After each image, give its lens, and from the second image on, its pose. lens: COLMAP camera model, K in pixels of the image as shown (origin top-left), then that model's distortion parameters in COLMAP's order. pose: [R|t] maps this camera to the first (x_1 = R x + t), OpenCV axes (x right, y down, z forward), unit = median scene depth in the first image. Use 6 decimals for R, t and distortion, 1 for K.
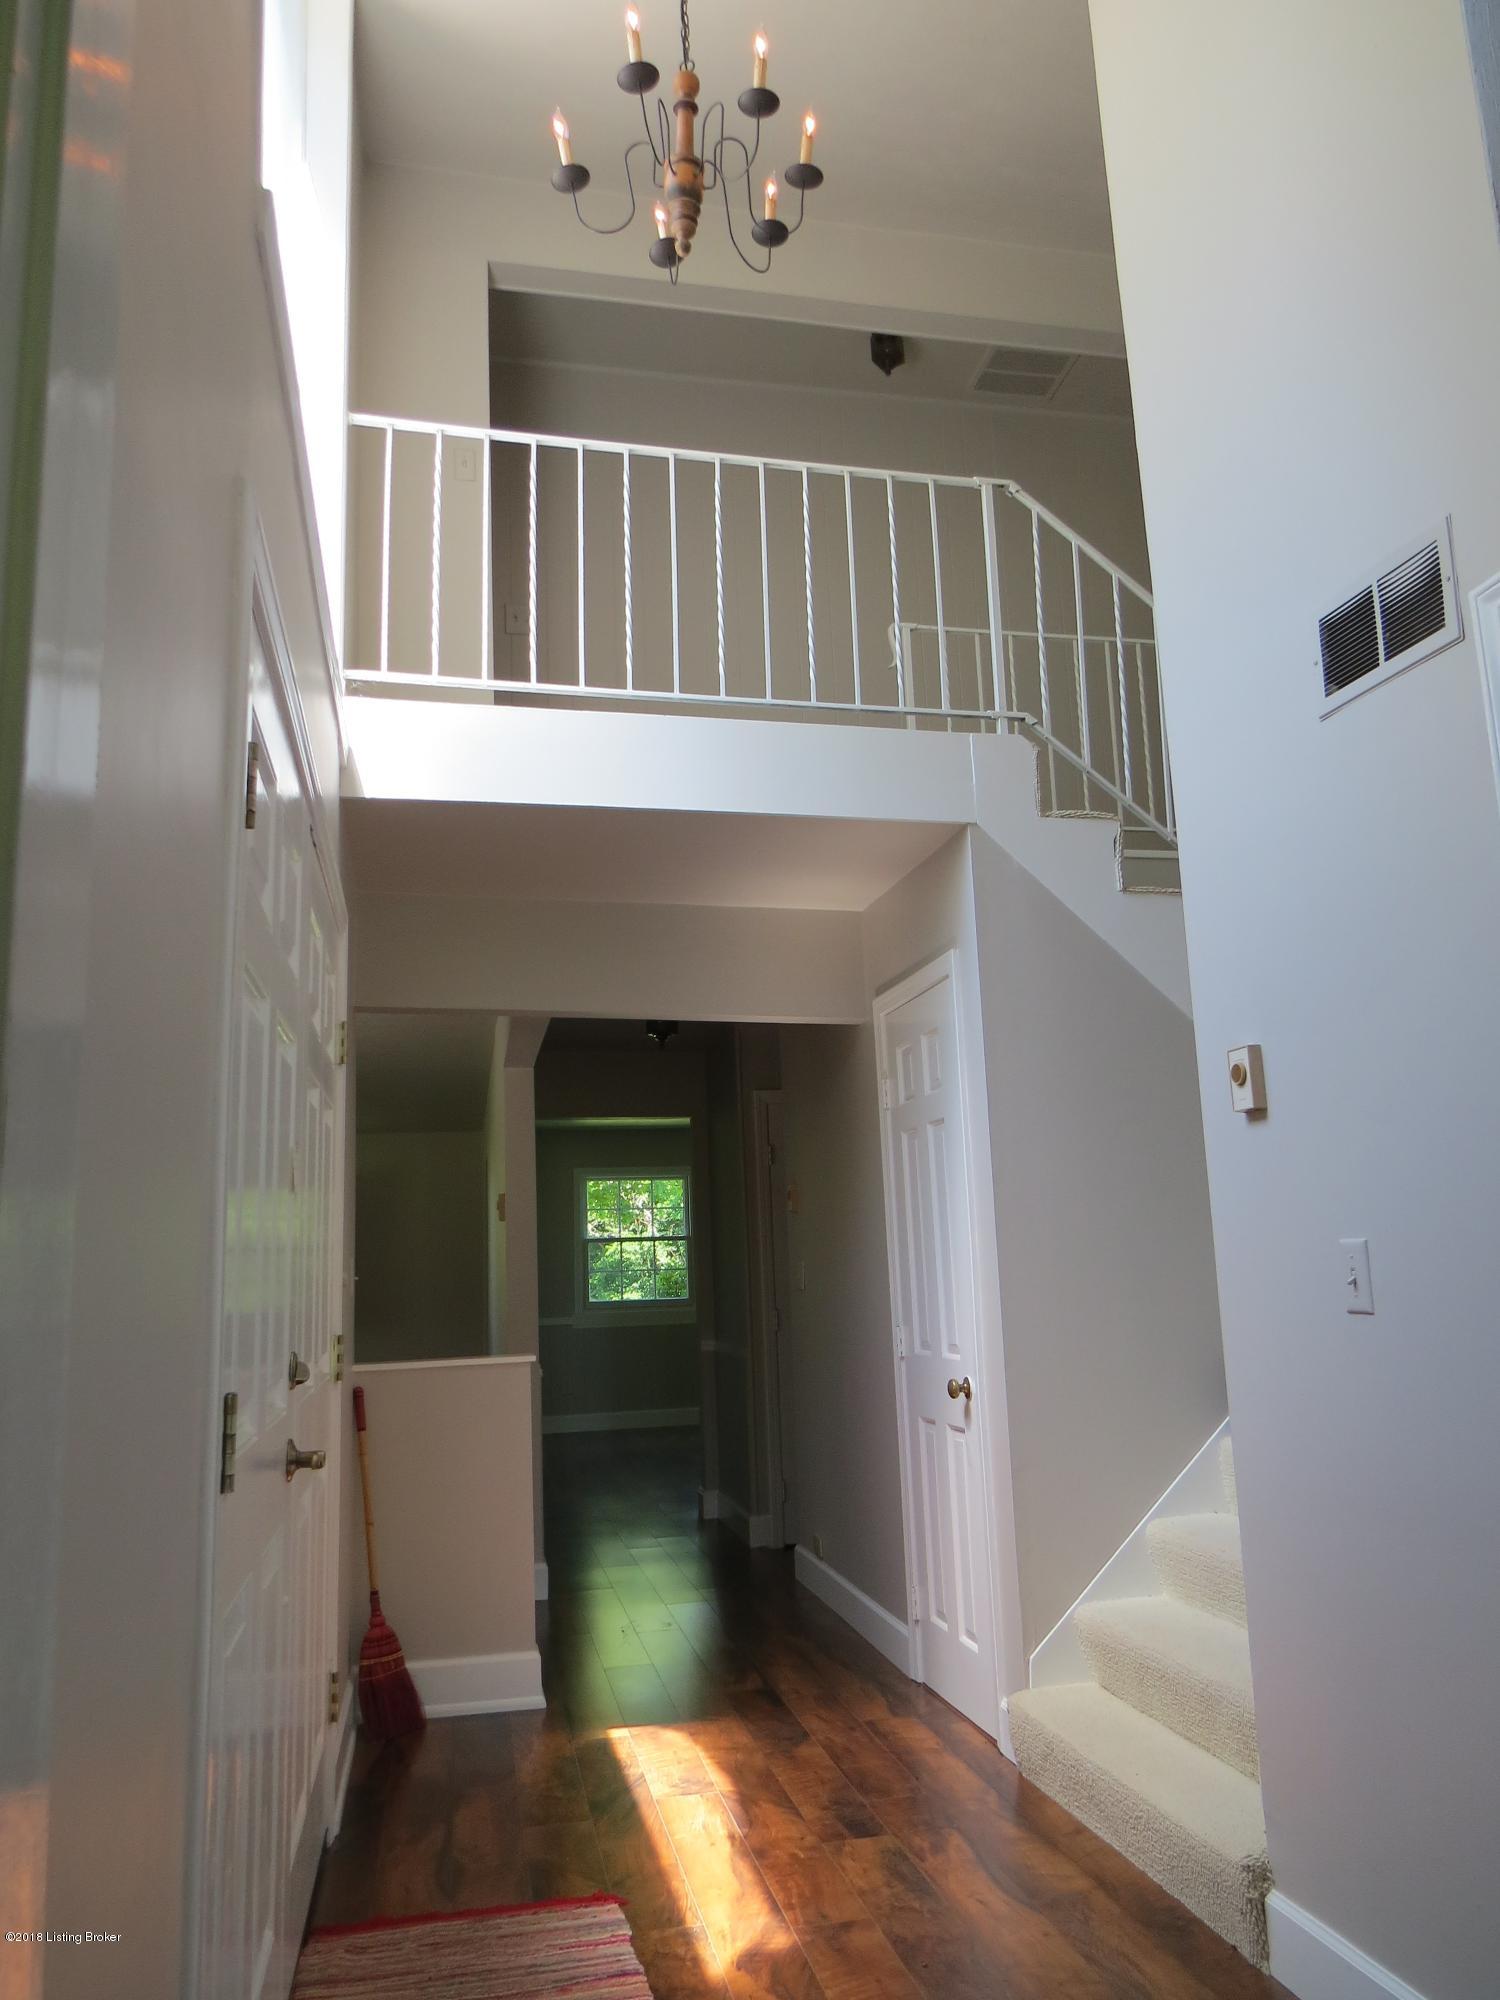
lens RADIAL K [[1422.5, 0, 752.4], [0, 1422.5, 1011.4], [0, 0, 1]] dist [-0.014713, 0.001933]
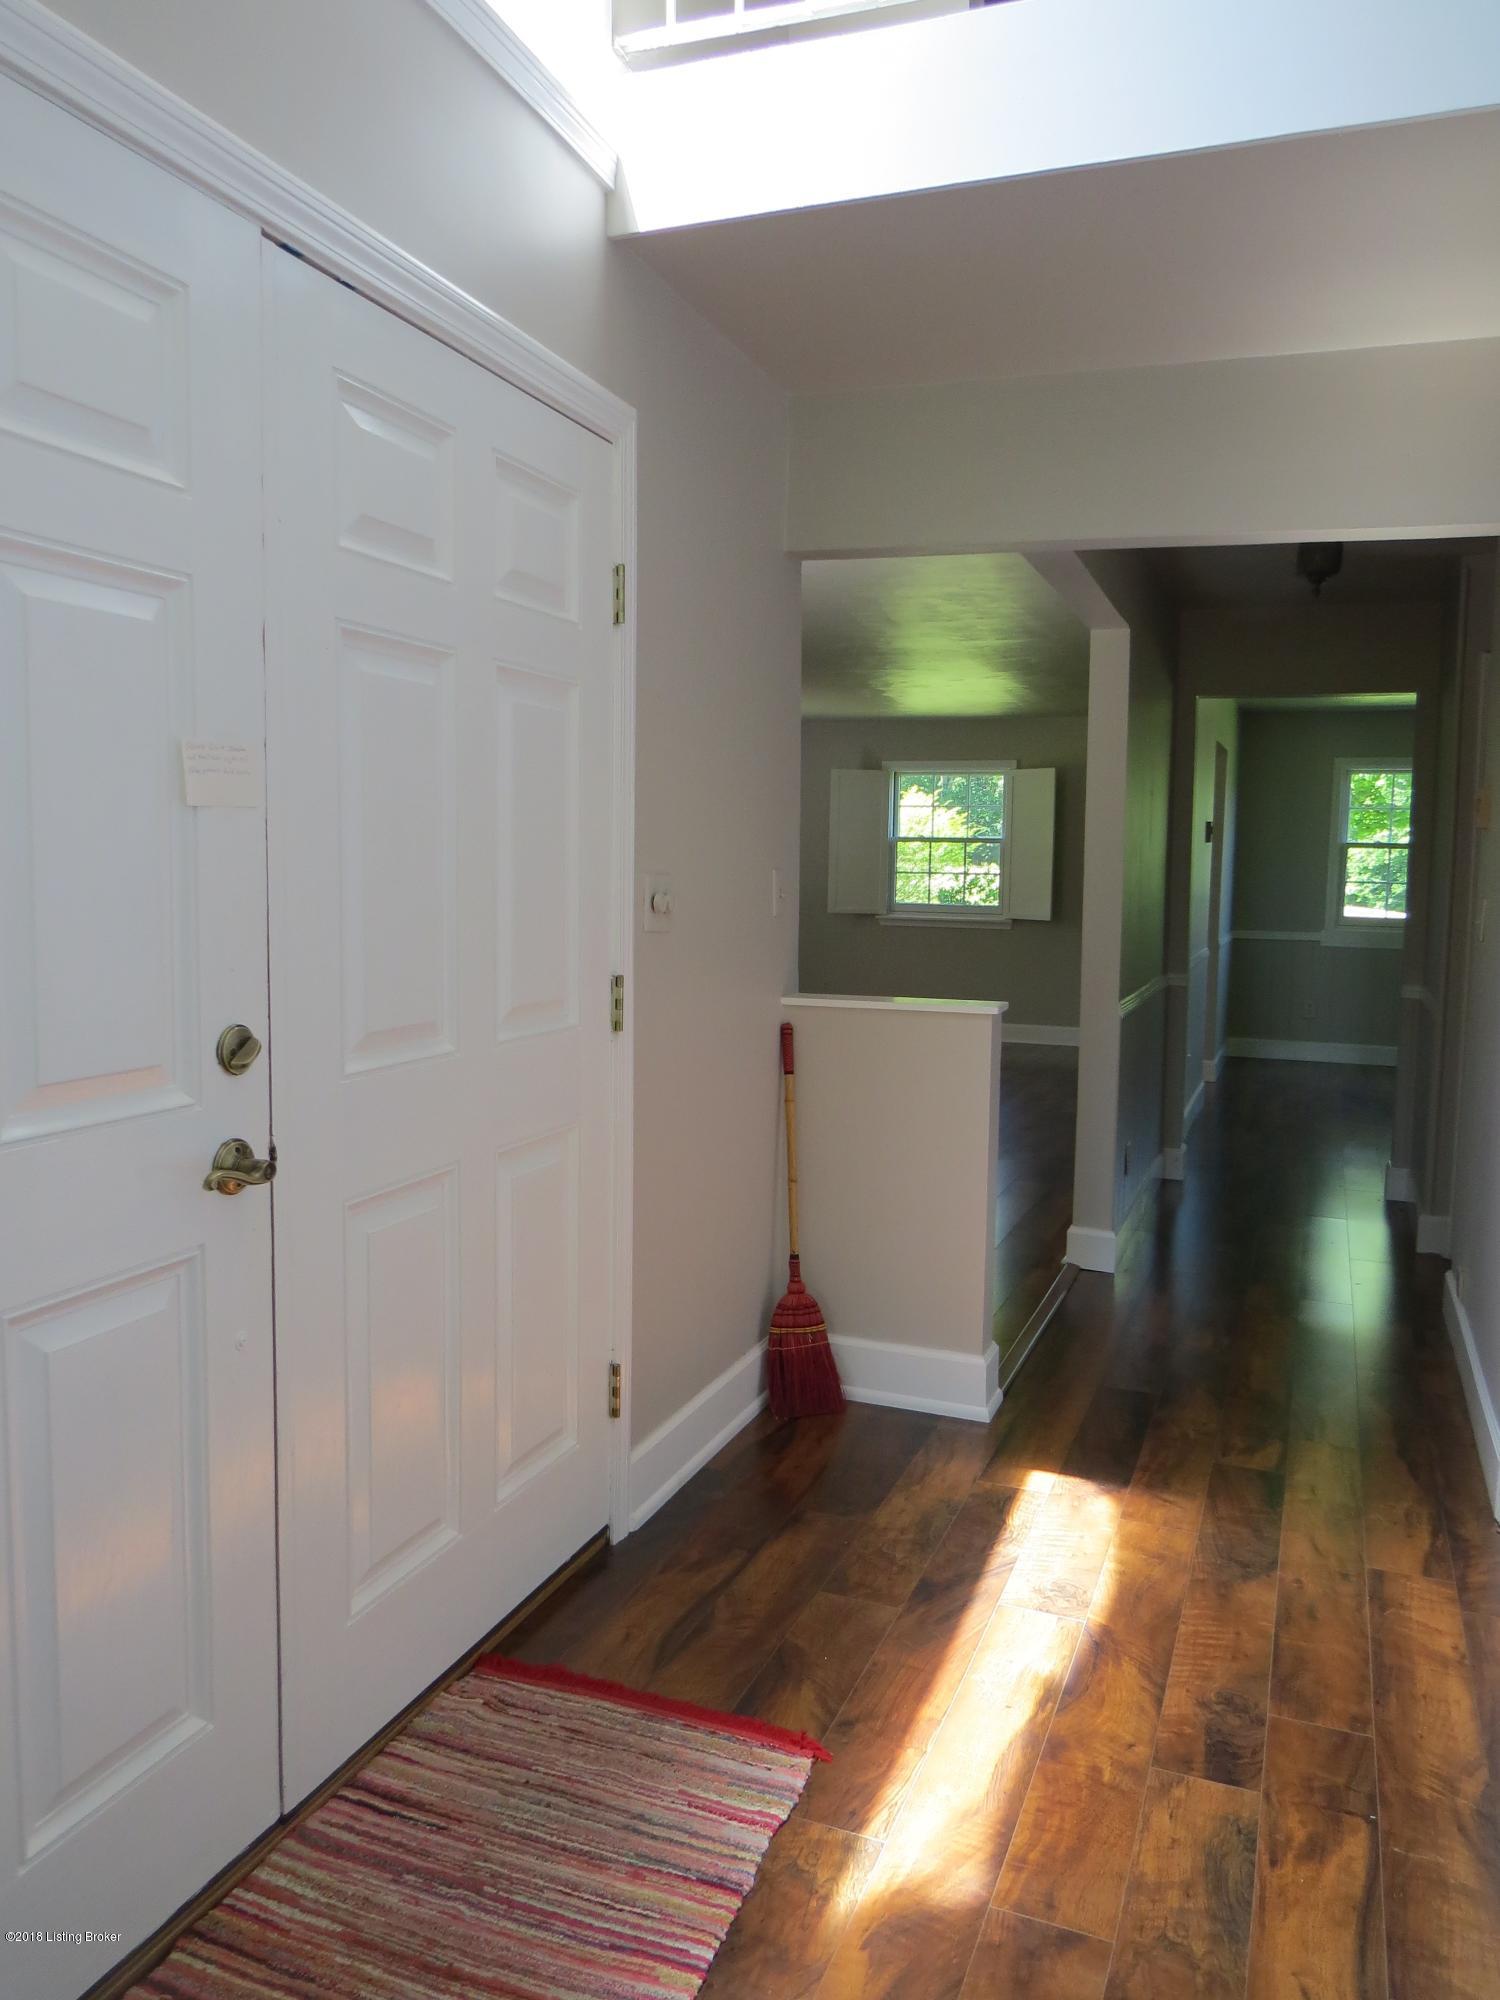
lens RADIAL K [[1422.5, 0, 752.4], [0, 1422.5, 1011.4], [0, 0, 1]] dist [-0.014713, 0.001933]
pose [[0.831438, 0.109259, -0.544769, 0.206882], [0.052099, 0.960824, 0.272219, 0.033634], [0.553170, -0.254715, 0.793173, 0.406969]]
